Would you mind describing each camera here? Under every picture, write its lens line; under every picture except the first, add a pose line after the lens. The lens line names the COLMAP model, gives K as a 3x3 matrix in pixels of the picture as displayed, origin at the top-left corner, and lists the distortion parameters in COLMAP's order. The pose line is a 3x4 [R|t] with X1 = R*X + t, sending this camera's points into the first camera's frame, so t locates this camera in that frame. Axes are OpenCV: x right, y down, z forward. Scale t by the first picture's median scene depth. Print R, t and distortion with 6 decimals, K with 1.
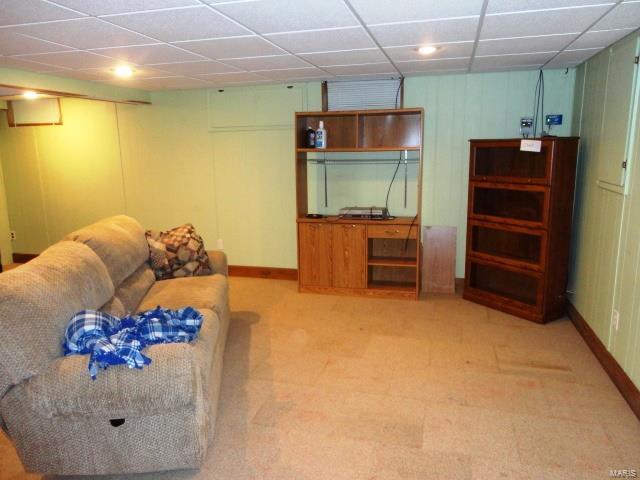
lens RADIAL K [[468.5, 0, 320.0], [0, 468.5, 240.0], [0, 0, 1]] dist [-0.005023, -0.001248]
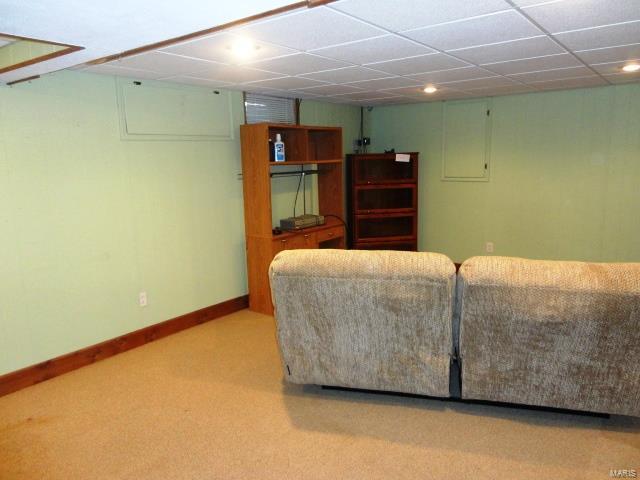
lens RADIAL K [[468.5, 0, 320.0], [0, 468.5, 240.0], [0, 0, 1]] dist [-0.005023, -0.001248]
pose [[0.392583, -0.153329, 0.906846, -0.933092], [0.194150, 0.977602, 0.081243, -0.102287], [-0.898991, 0.144169, 0.413558, 0.568321]]
